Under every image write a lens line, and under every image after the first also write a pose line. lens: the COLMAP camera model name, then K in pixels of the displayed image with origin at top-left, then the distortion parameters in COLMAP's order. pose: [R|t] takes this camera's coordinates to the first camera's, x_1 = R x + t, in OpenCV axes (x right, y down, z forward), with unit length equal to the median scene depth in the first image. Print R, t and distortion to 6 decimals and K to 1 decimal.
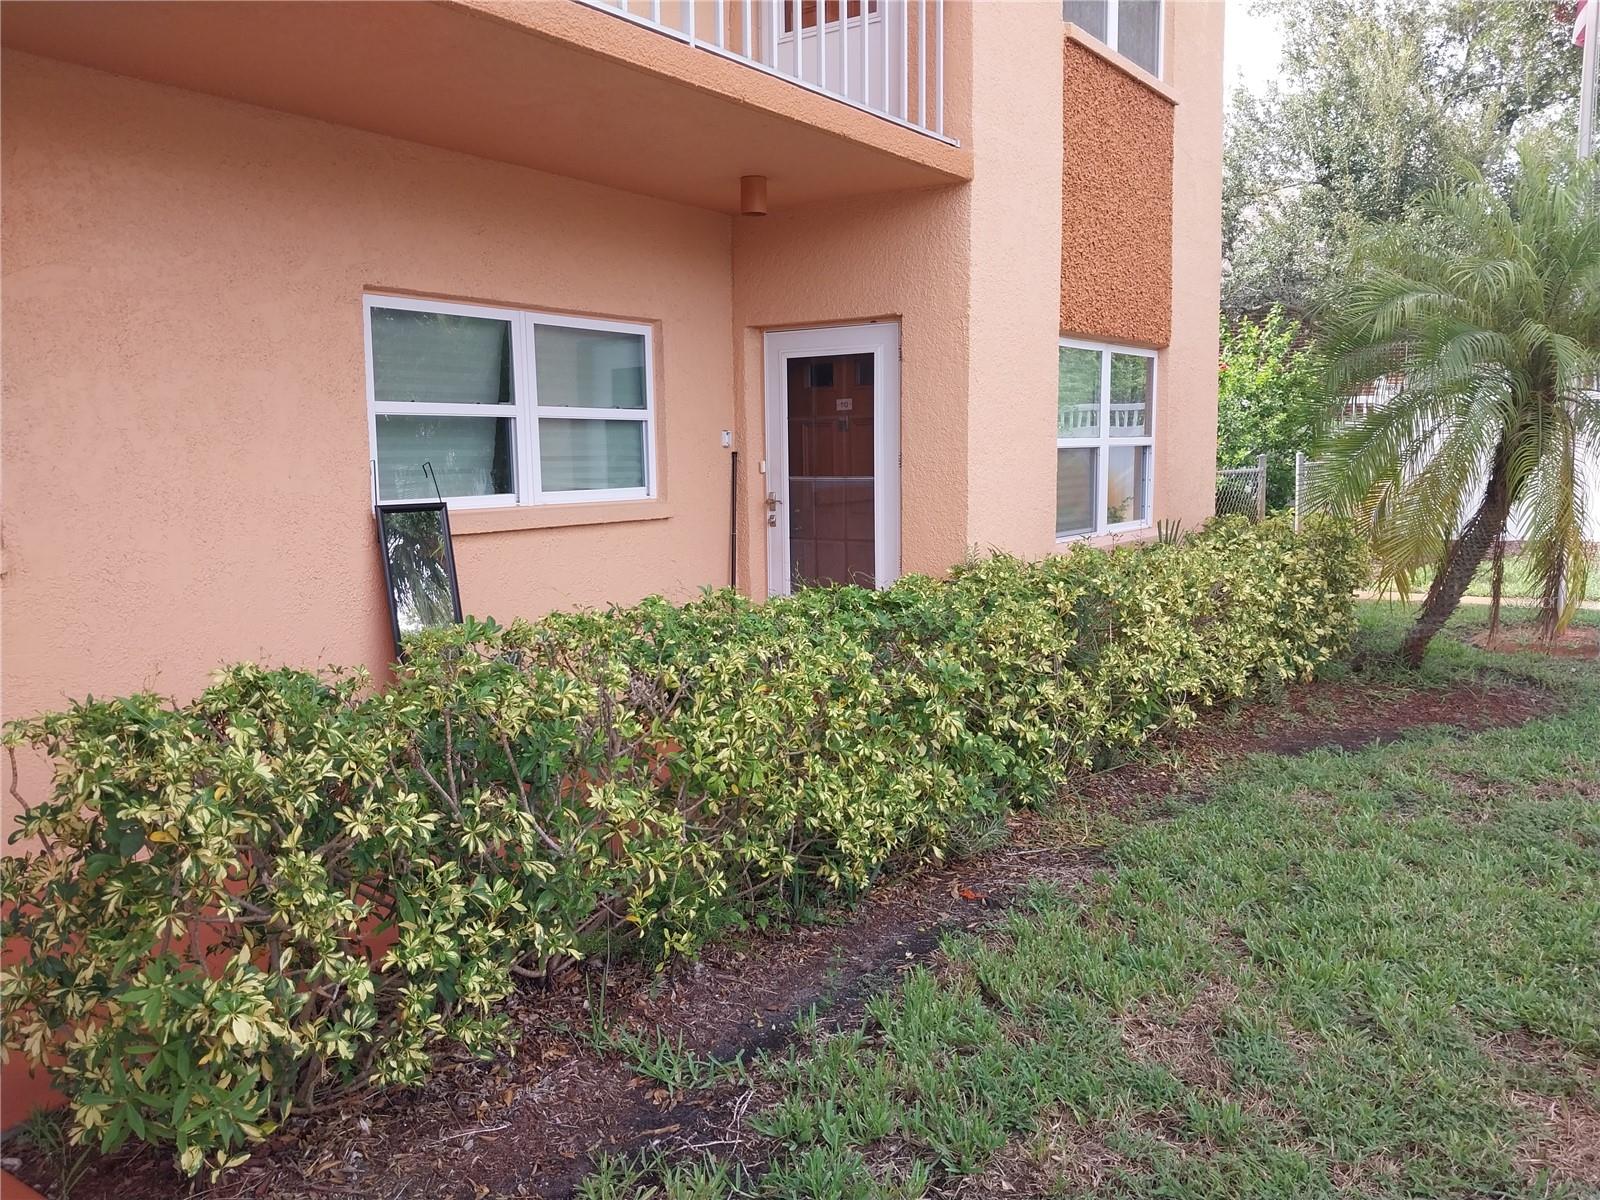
lens RADIAL K [[1252.6, 0, 803.1], [0, 1252.6, 603.9], [0, 0, 1]] dist [0.024385, -0.047862]
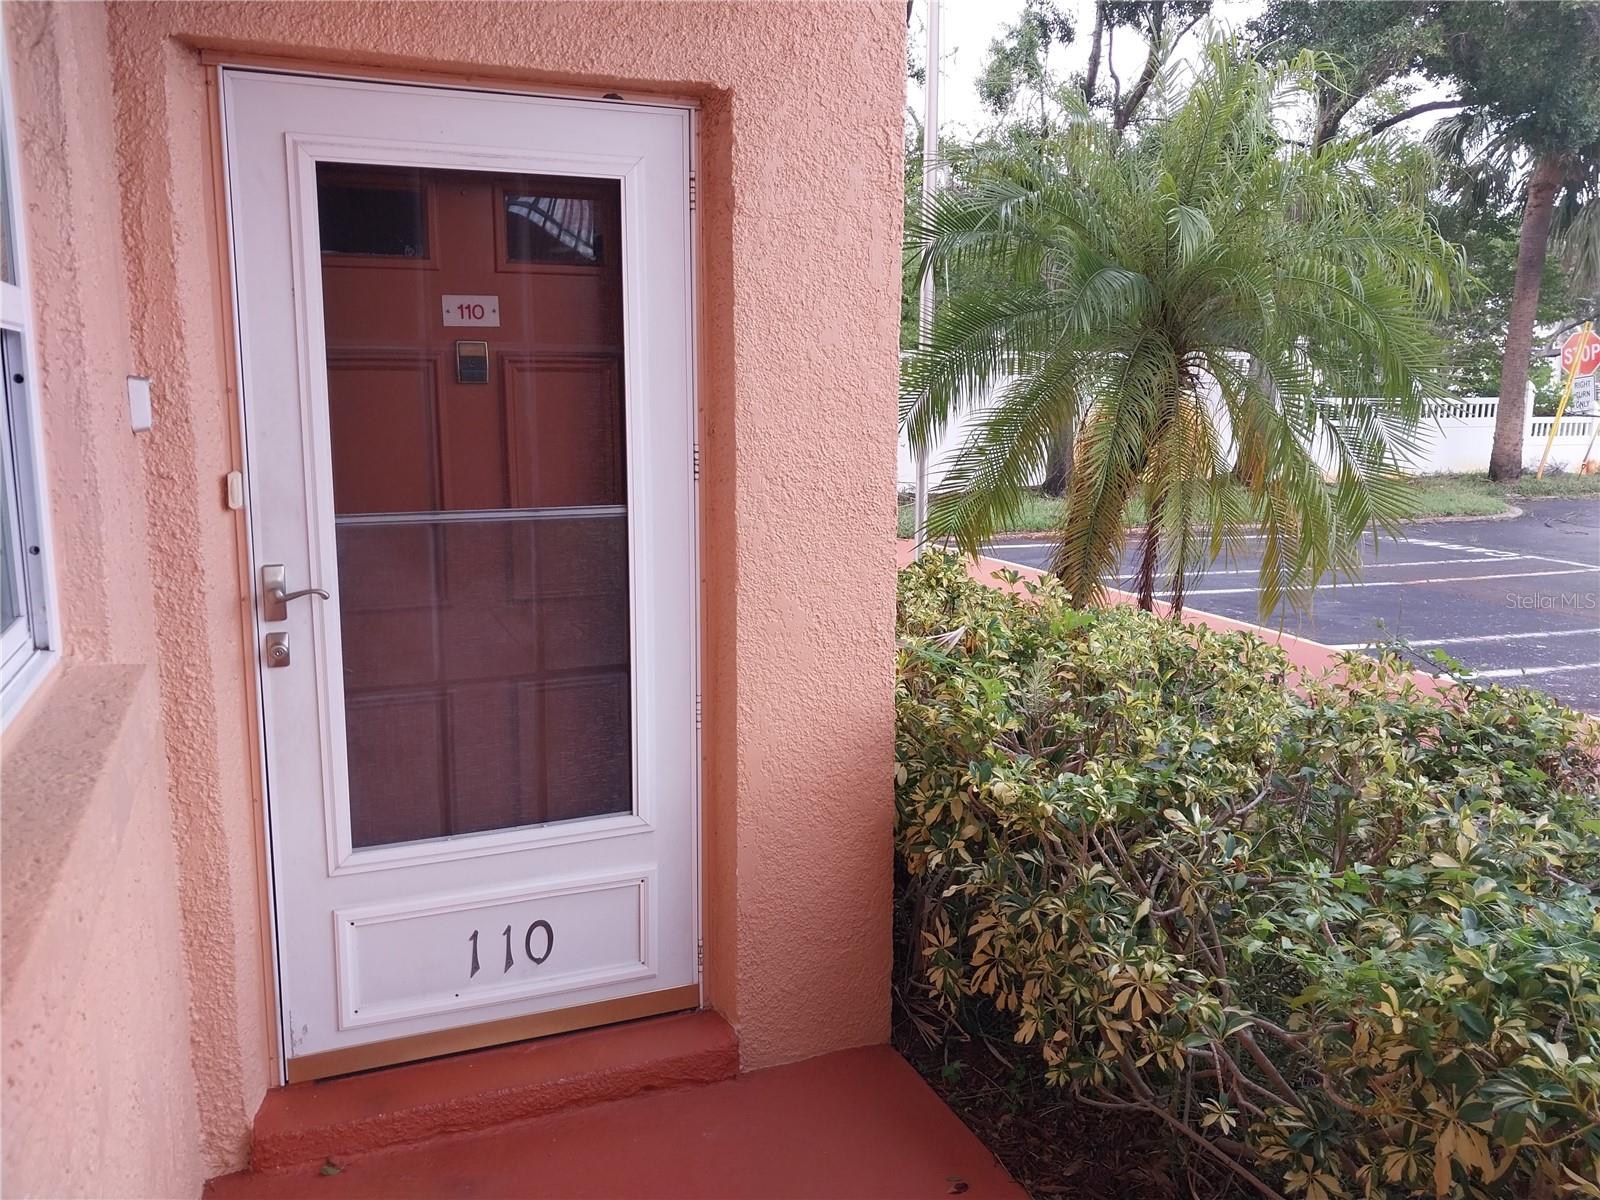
lens RADIAL K [[1252.6, 0, 798.9], [0, 1252.6, 585.8], [0, 0, 1]] dist [0.024385, -0.047862]
pose [[0.526421, -0.133098, 0.839741, -0.248240], [0.092152, 0.990784, 0.099270, -0.111539], [-0.845215, 0.025126, 0.533835, 0.752726]]
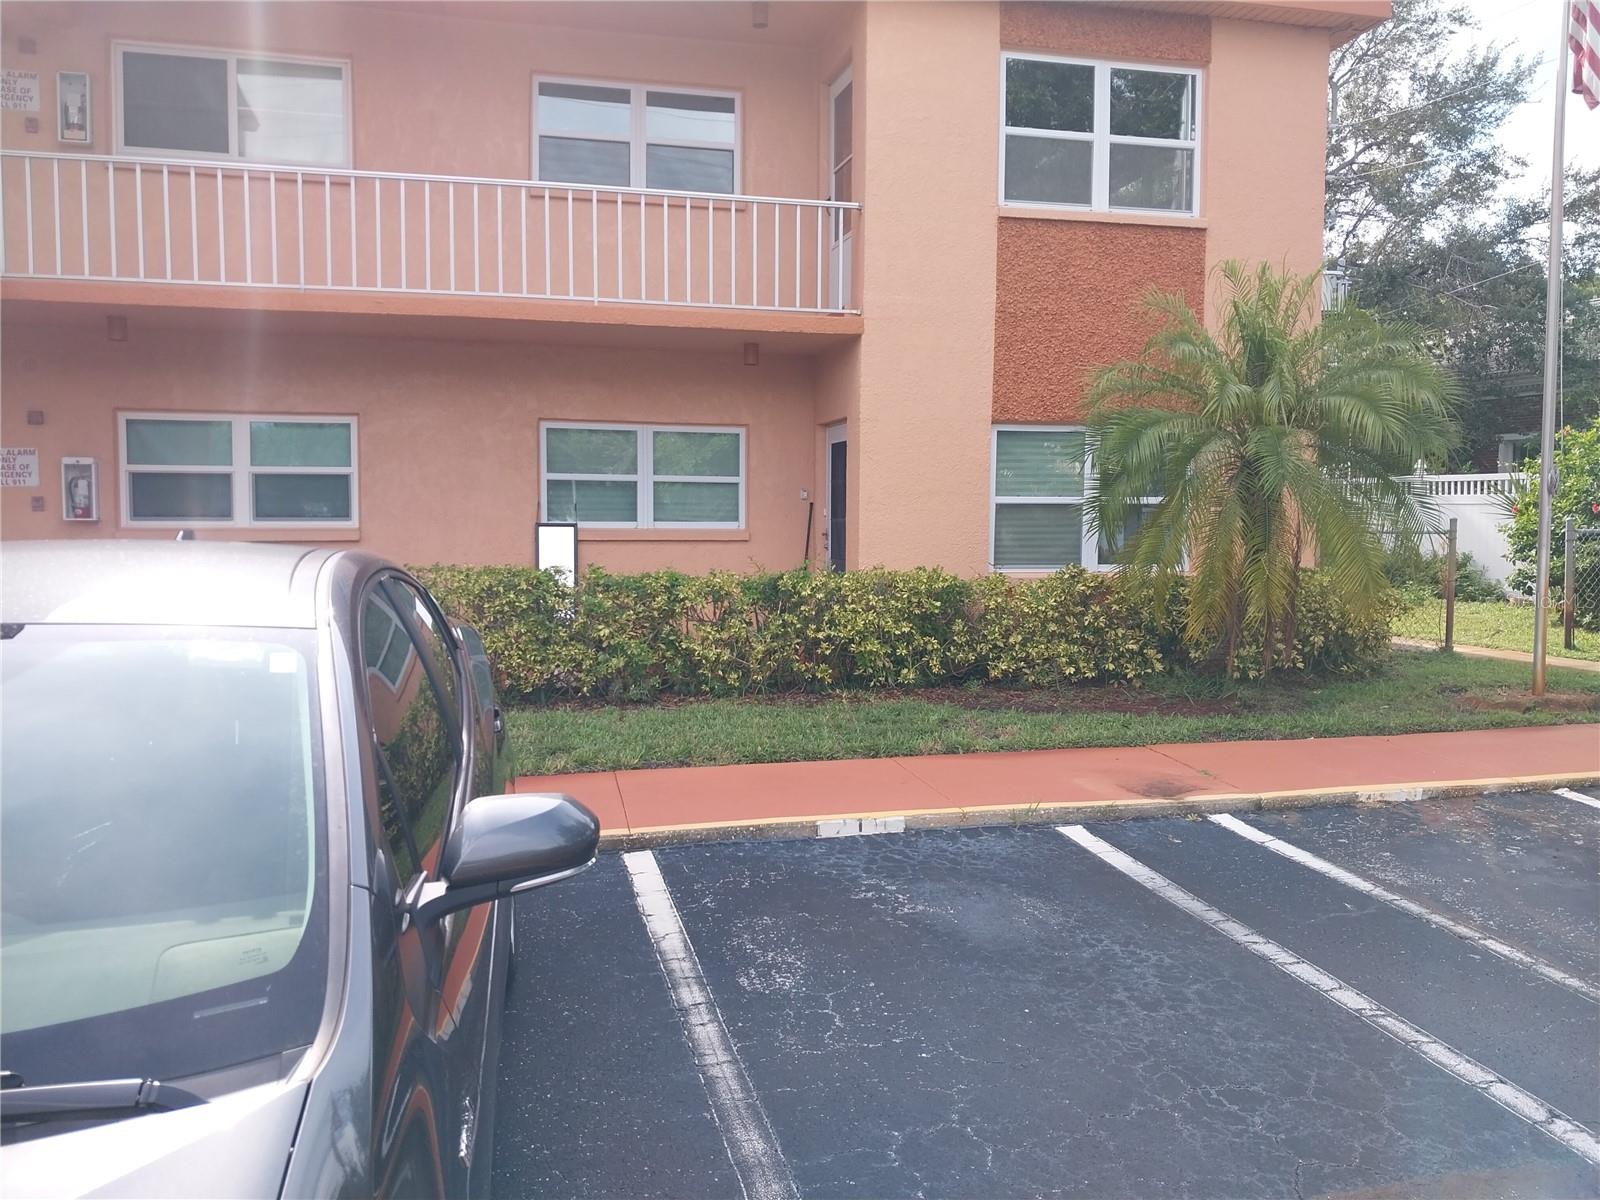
lens RADIAL K [[1252.6, 0, 798.5], [0, 1252.6, 599.5], [0, 0, 1]] dist [0.024385, -0.047862]
pose [[0.755477, 0.059587, -0.652460, 1.050629], [-0.099273, 0.994768, -0.024098, 0.044108], [0.647610, 0.082977, 0.757440, -0.224258]]
